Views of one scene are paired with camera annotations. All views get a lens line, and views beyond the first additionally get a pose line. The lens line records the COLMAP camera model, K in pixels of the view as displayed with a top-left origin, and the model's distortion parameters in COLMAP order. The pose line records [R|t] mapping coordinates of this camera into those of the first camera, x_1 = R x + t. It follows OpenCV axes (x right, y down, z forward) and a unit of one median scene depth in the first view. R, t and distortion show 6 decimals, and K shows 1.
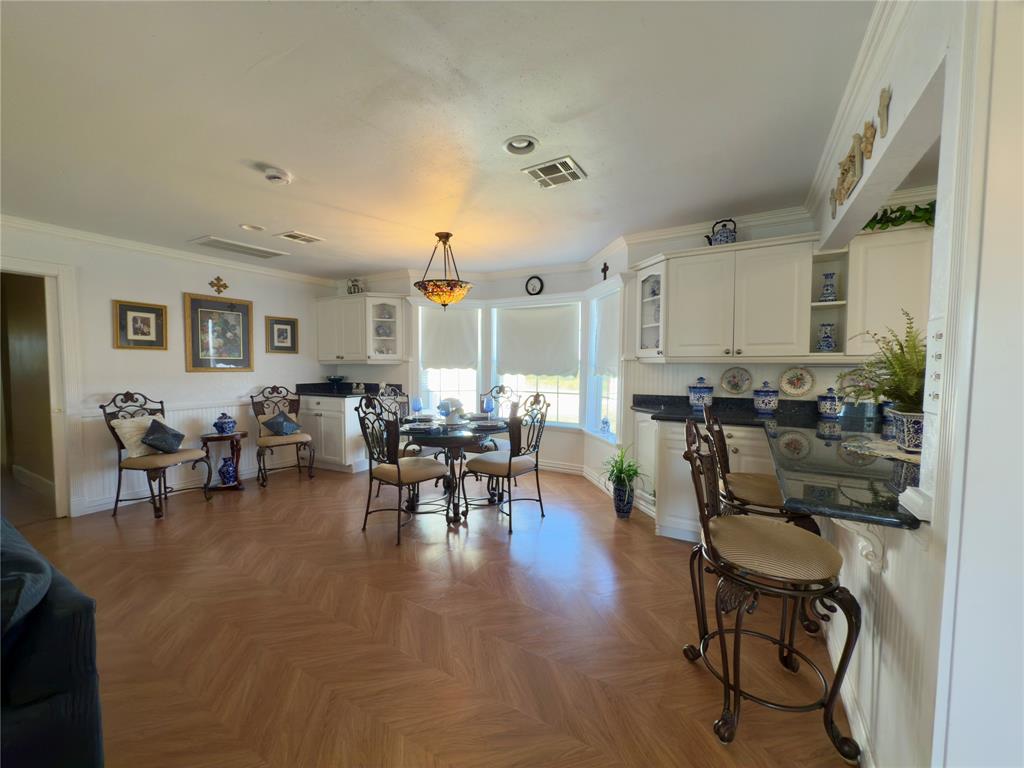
lens RADIAL K [[409.3, 0, 516.1], [0, 409.3, 384.7], [0, 0, 1]] dist [0.002744, -0.000994]
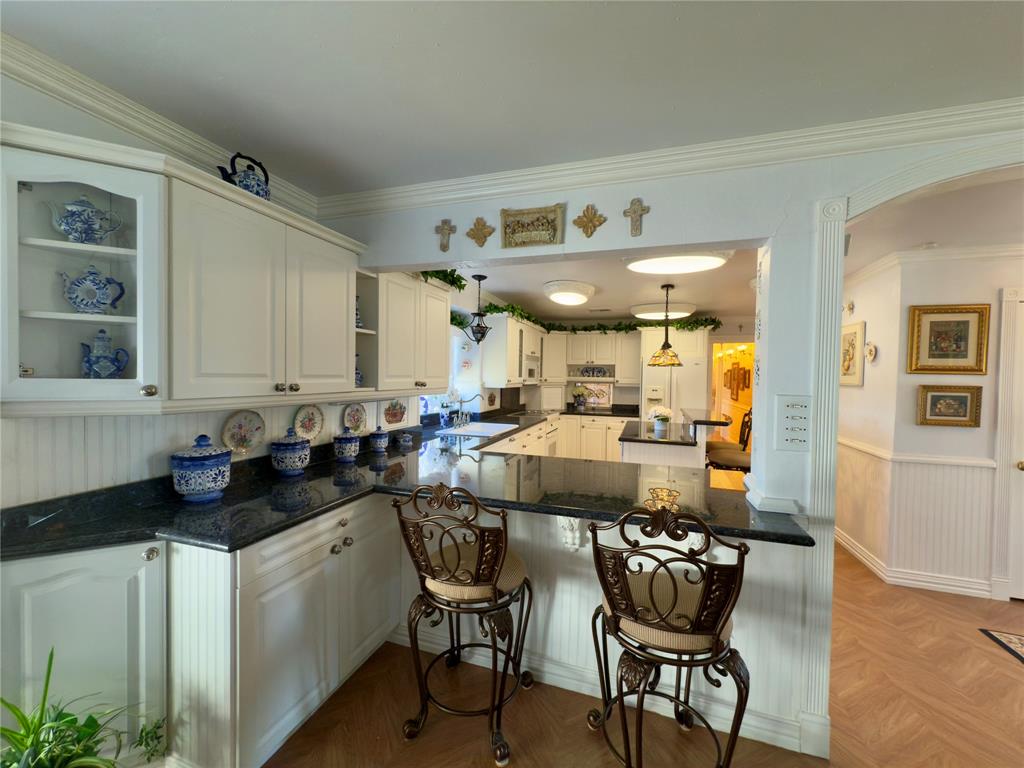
lens RADIAL K [[409.3, 0, 511.8], [0, 409.3, 383.4], [0, 0, 1]] dist [0.002744, -0.000994]
pose [[-0.187950, -0.023951, 0.981886, -0.136232], [0.032873, 0.998989, 0.030661, -0.093593], [-0.981628, 0.038040, -0.186973, 0.774719]]
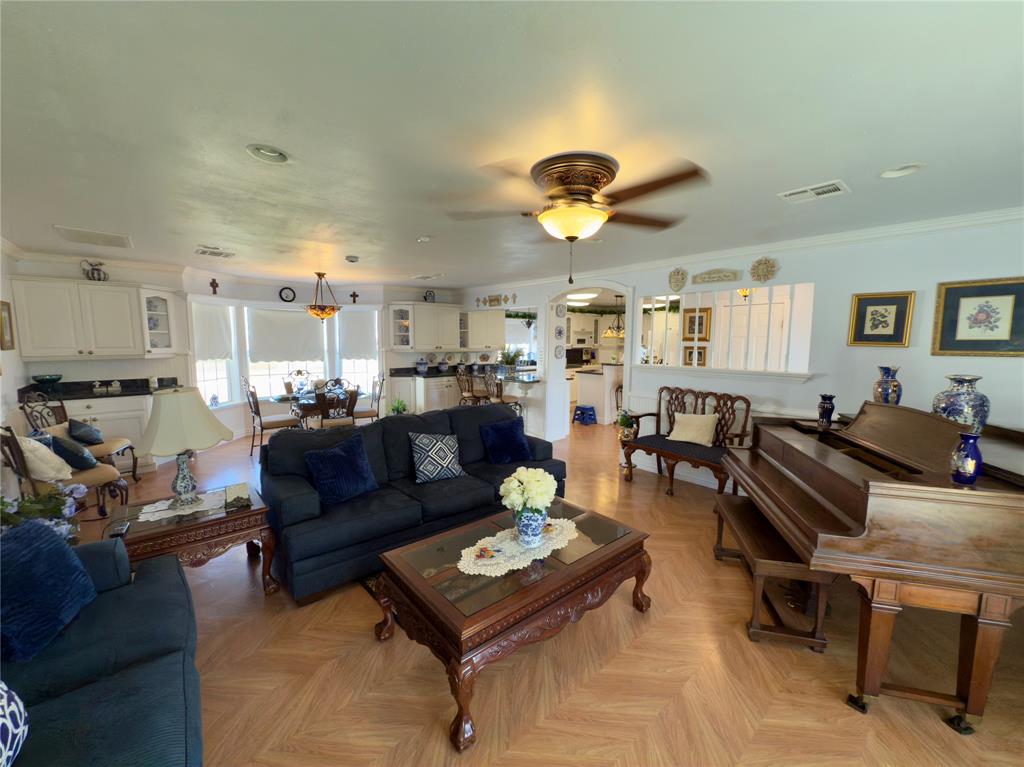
lens RADIAL K [[409.3, 0, 514.7], [0, 409.3, 384.9], [0, 0, 1]] dist [0.002744, -0.000994]
pose [[0.319386, -0.104844, 0.941807, -1.631274], [0.044454, 0.994424, 0.095626, -0.070164], [-0.946581, 0.011326, 0.322266, -0.210903]]
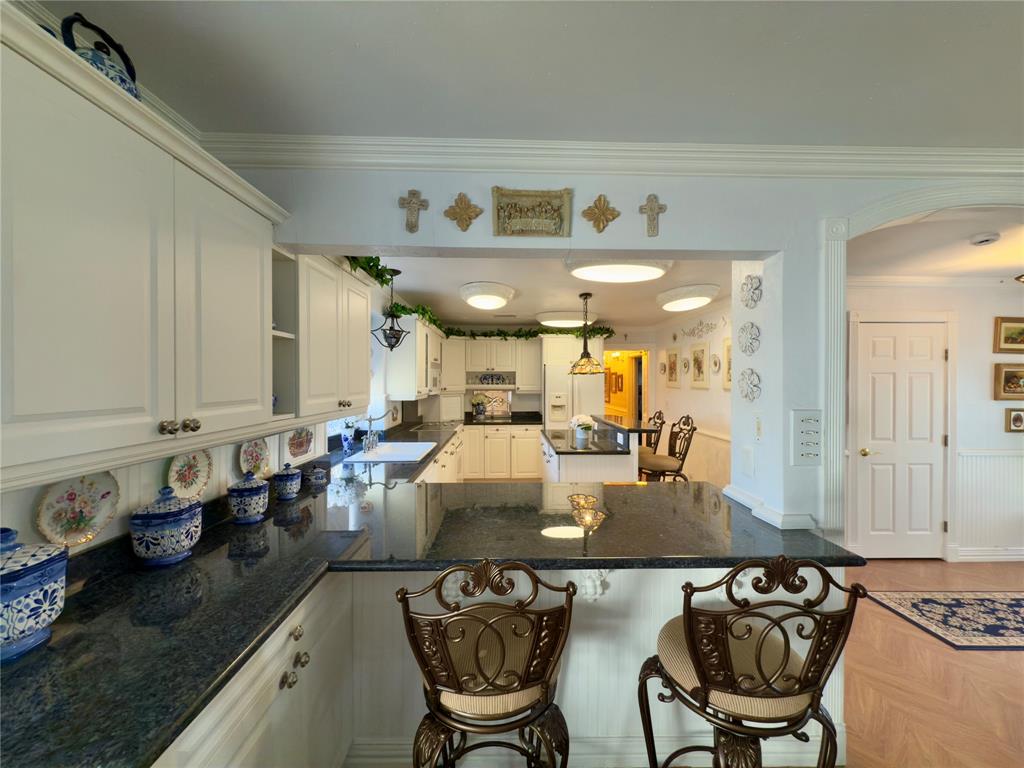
lens RADIAL K [[409.3, 0, 514.6], [0, 409.3, 383.6], [0, 0, 1]] dist [0.002744, -0.000994]
pose [[-0.507643, -0.008282, 0.861528, 0.052216], [0.041972, 0.998529, 0.034331, -0.118431], [-0.860544, 0.053588, -0.506549, 0.913306]]
